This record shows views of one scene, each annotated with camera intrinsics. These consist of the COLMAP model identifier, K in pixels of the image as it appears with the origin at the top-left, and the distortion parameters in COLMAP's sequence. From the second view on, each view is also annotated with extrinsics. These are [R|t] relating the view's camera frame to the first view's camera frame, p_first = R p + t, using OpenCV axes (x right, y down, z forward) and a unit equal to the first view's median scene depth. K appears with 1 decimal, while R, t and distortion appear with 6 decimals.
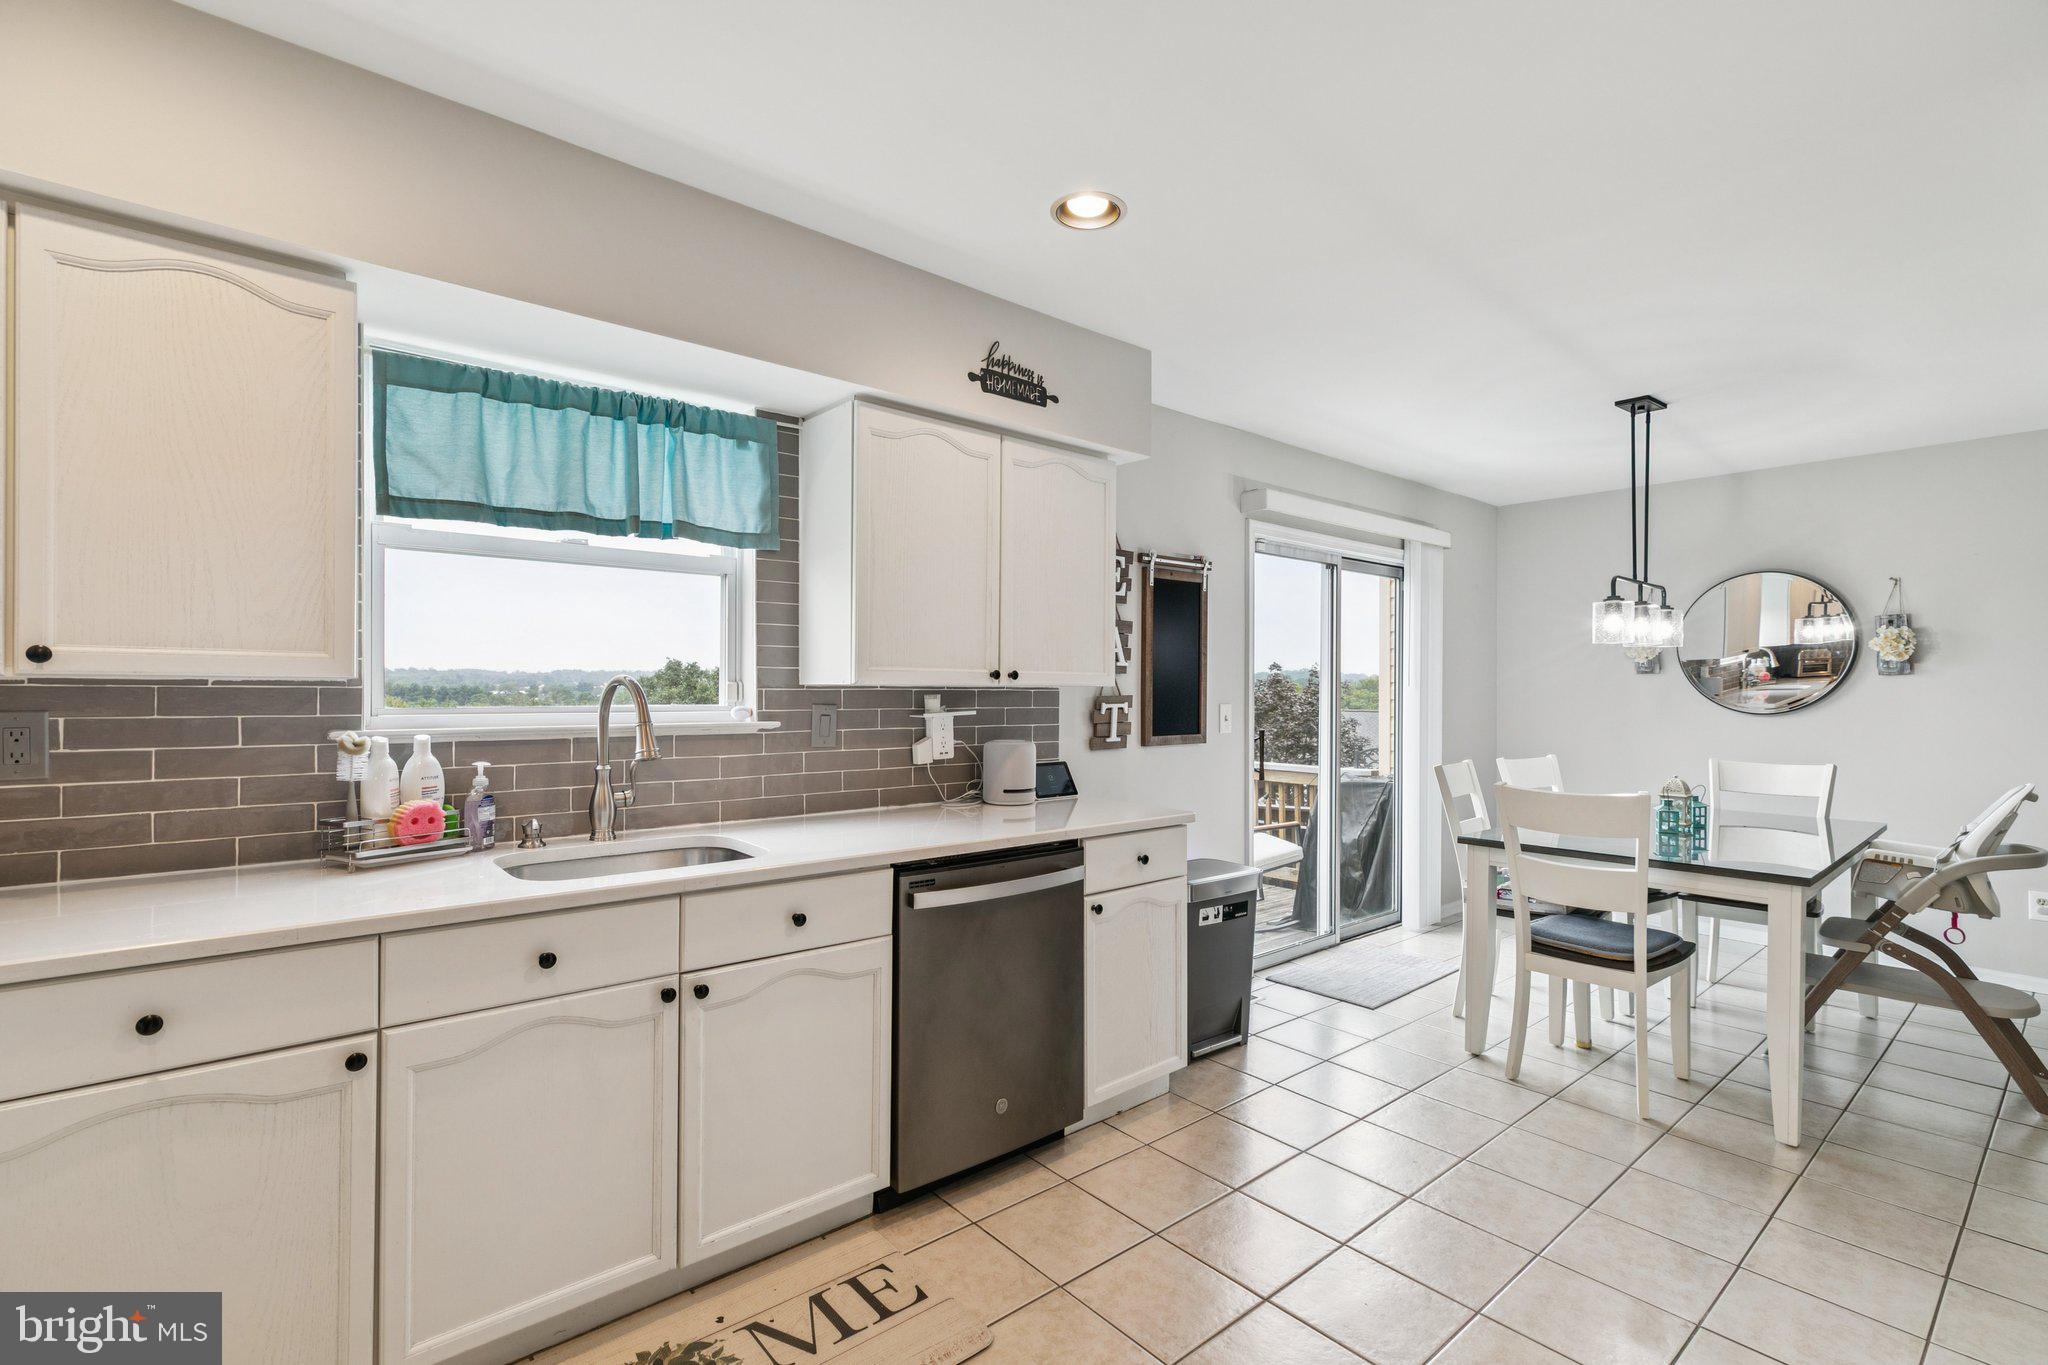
lens RADIAL K [[925.1, 0, 1026.0], [0, 925.1, 694.2], [0, 0, 1]] dist [-0.000194, -0.001167]
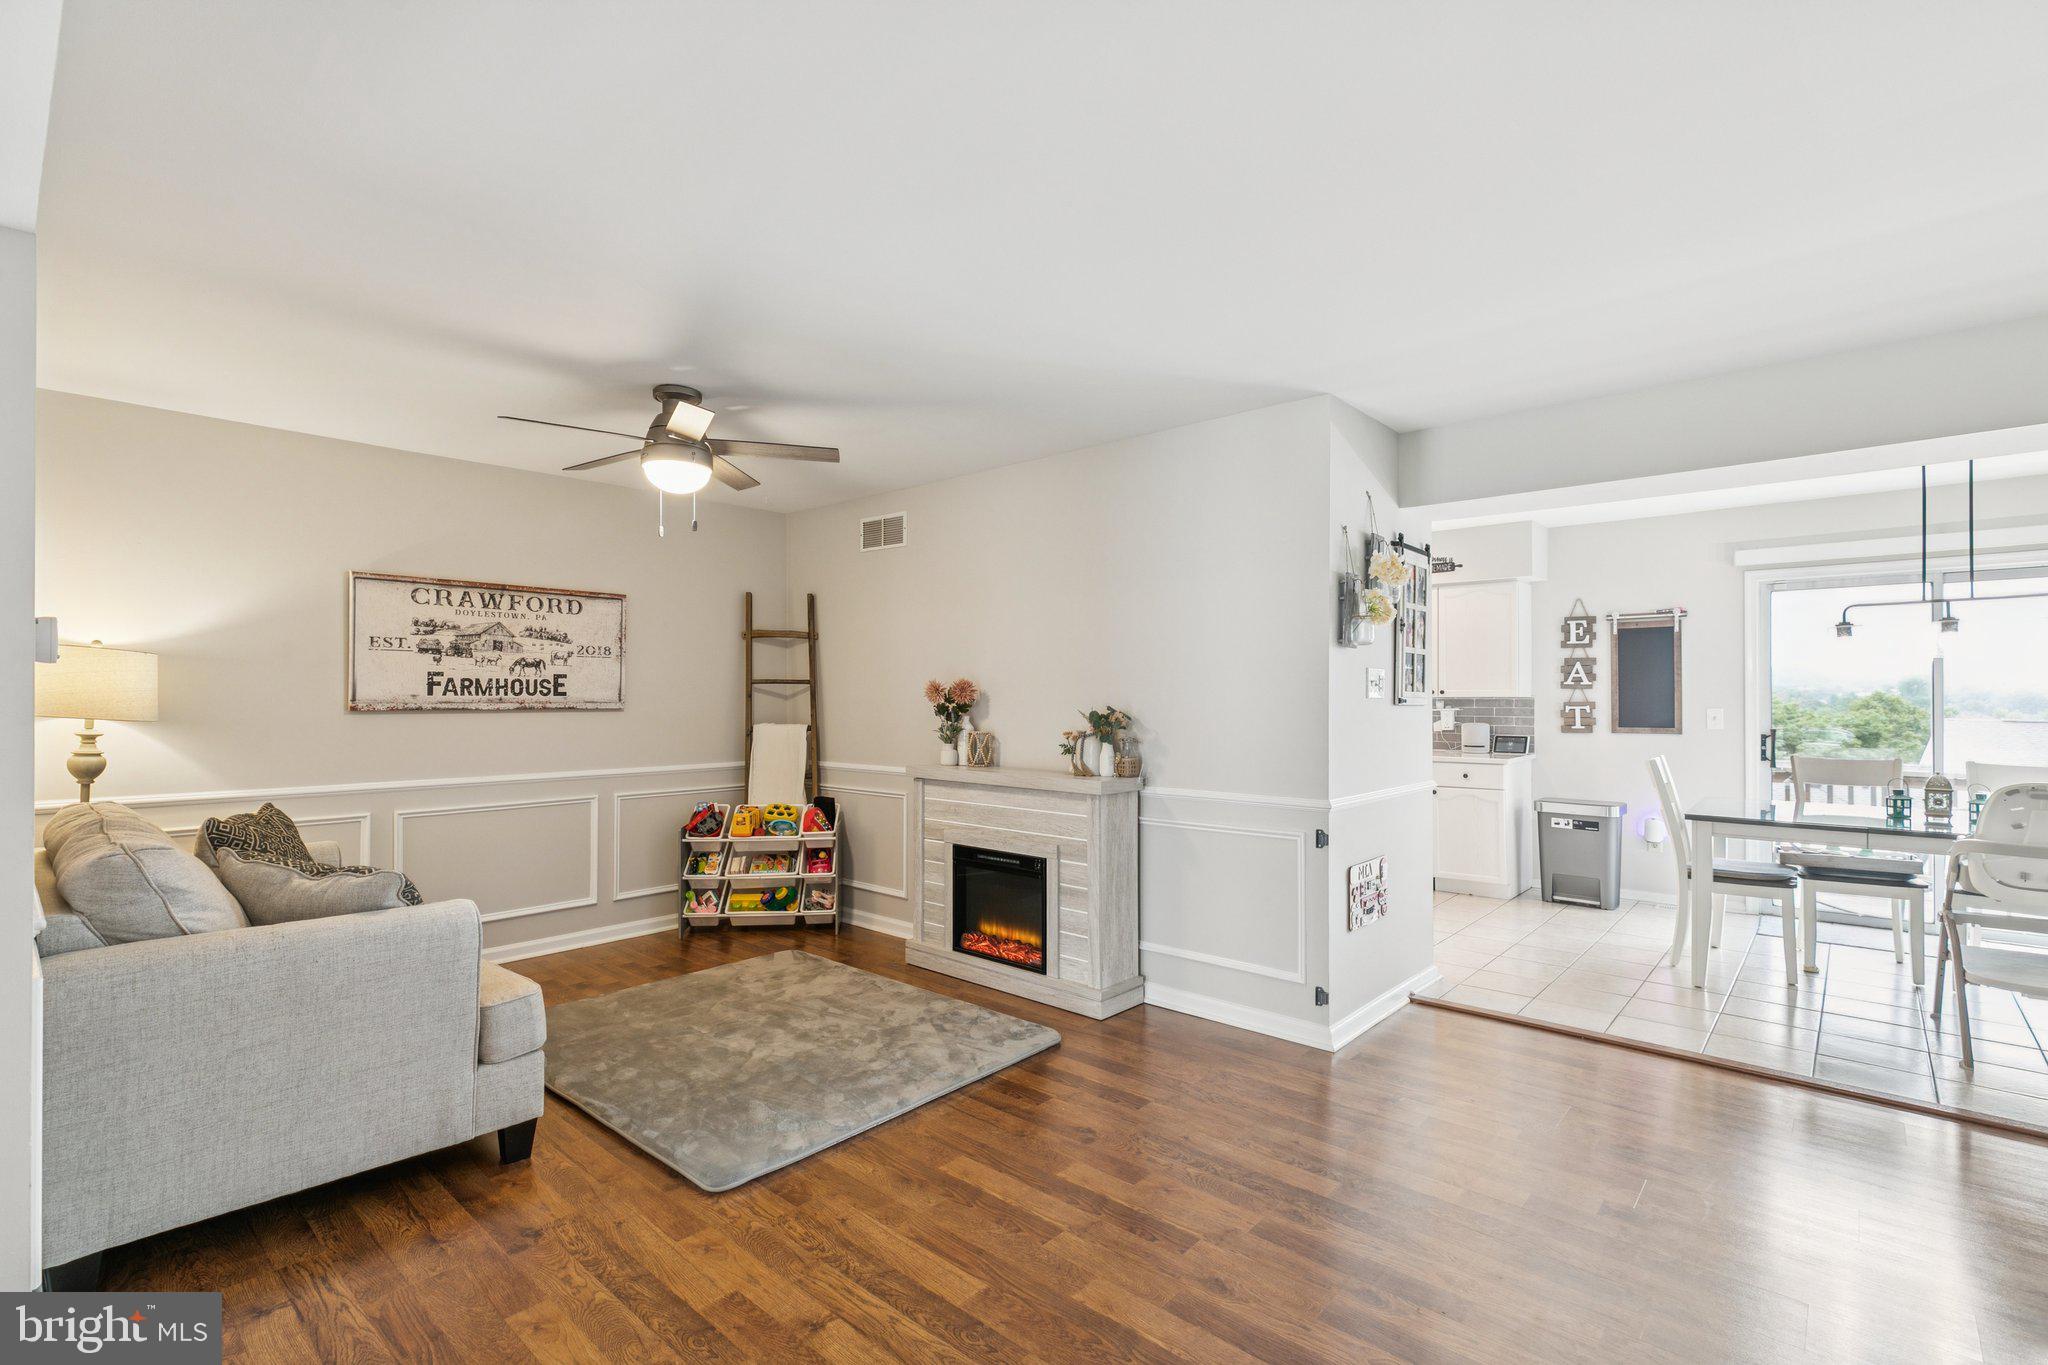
lens RADIAL K [[929.6, 0, 1028.3], [0, 929.6, 690.5], [0, 0, 1]] dist [0.001136, -0.000303]
pose [[0.145834, -0.012135, -0.989235, 1.593076], [-0.005419, 0.999900, -0.013065, 0.008353], [0.989294, 0.007266, 0.145754, -0.255323]]
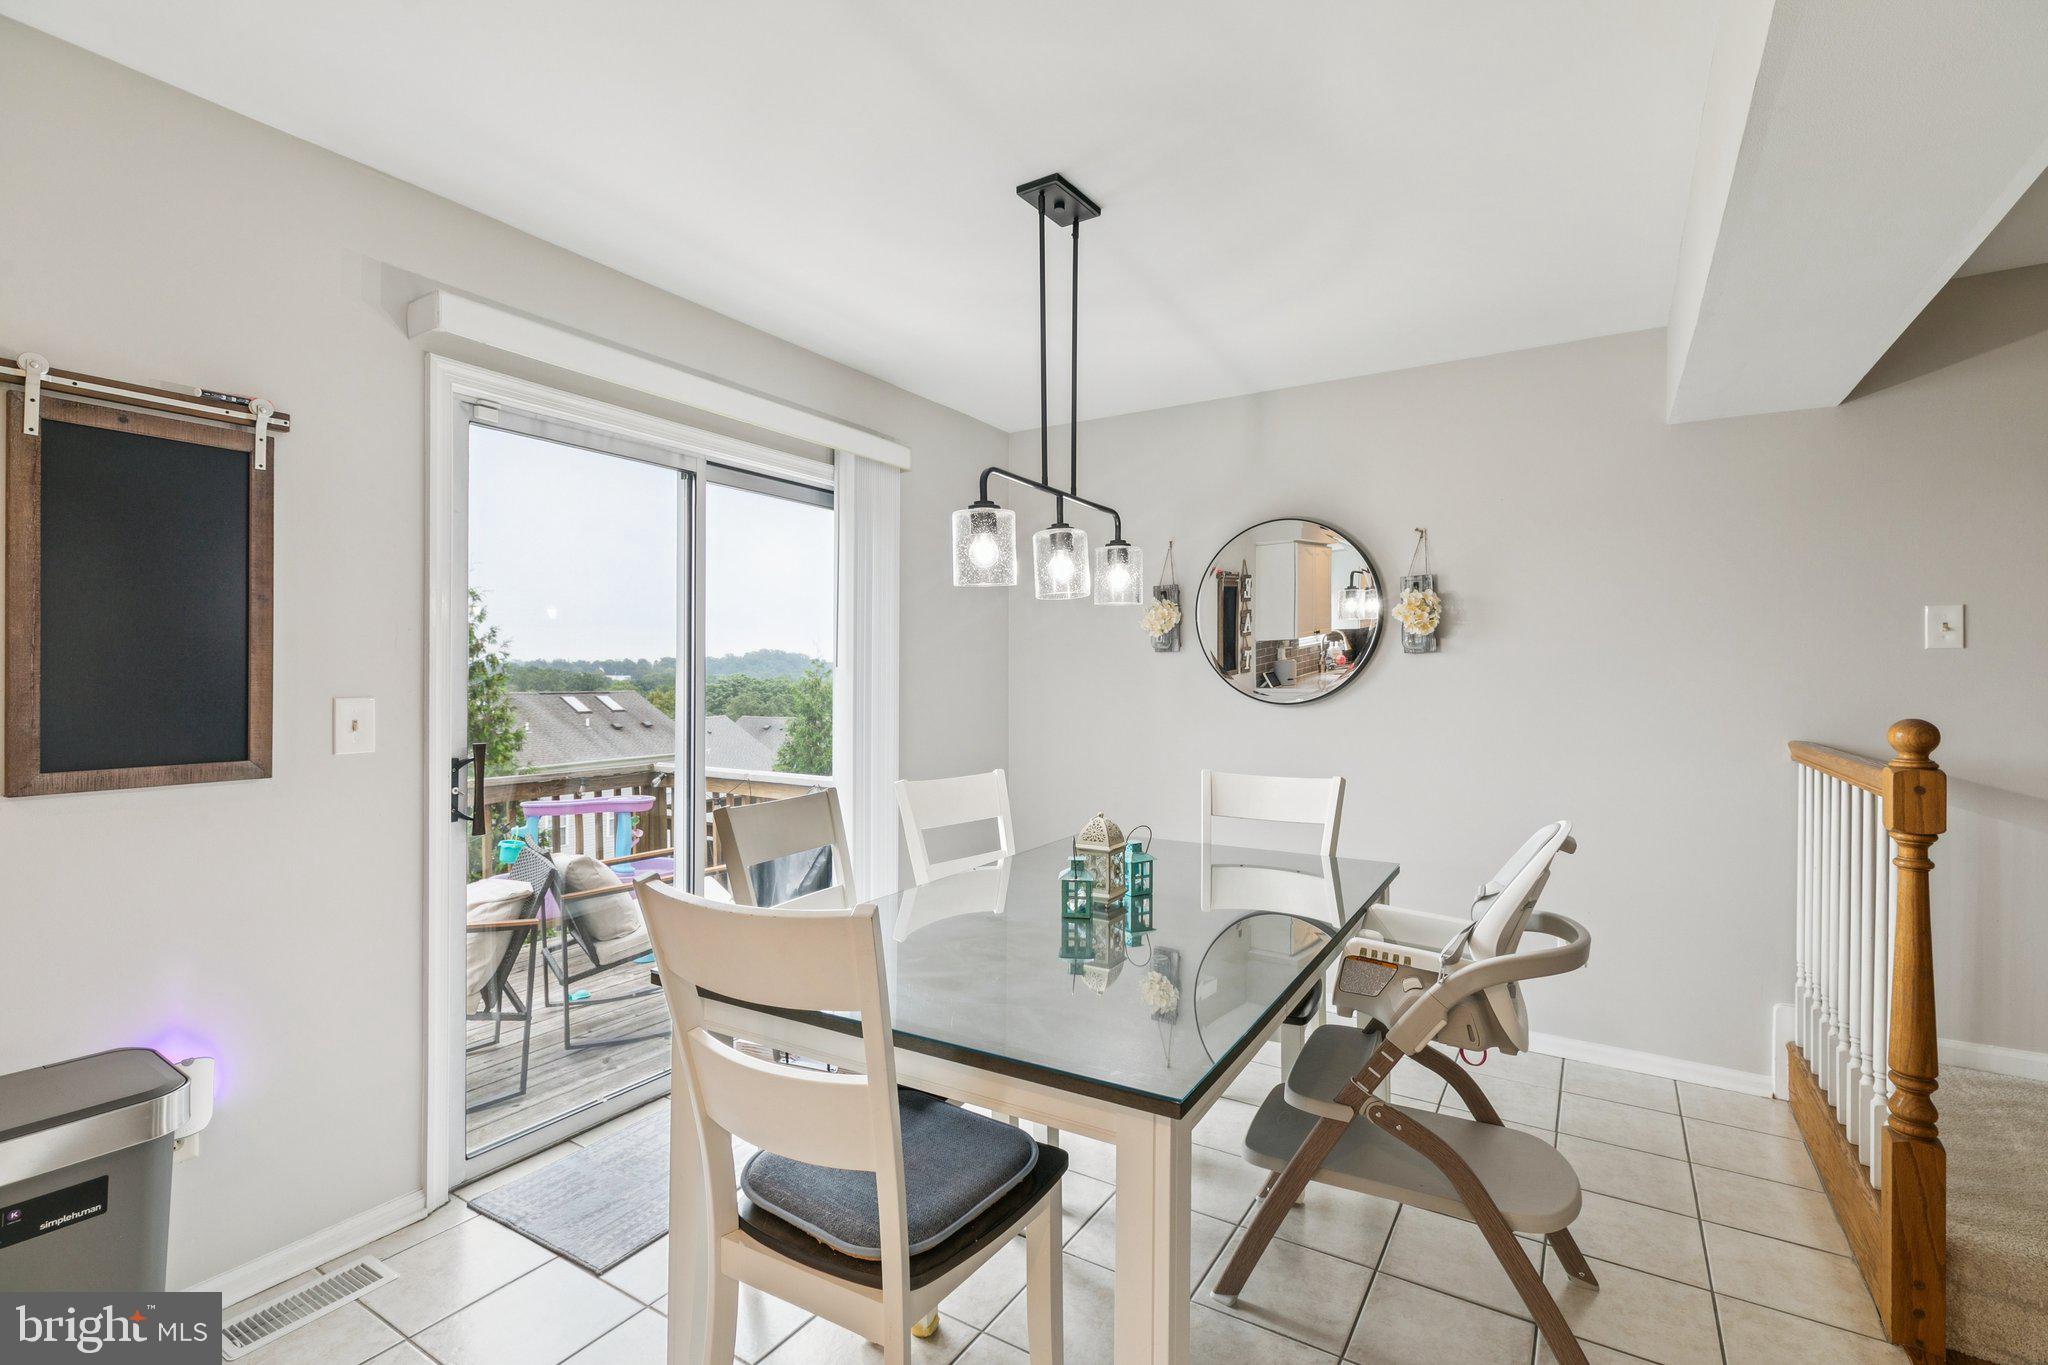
lens RADIAL K [[926.4, 0, 1027.4], [0, 926.4, 677.3], [0, 0, 1]] dist [0.001258, -0.000101]
pose [[0.950254, -0.001640, 0.311471, 0.450375], [0.003363, 0.999982, -0.004995, 0.003027], [-0.311457, 0.005794, 0.950242, 0.425927]]
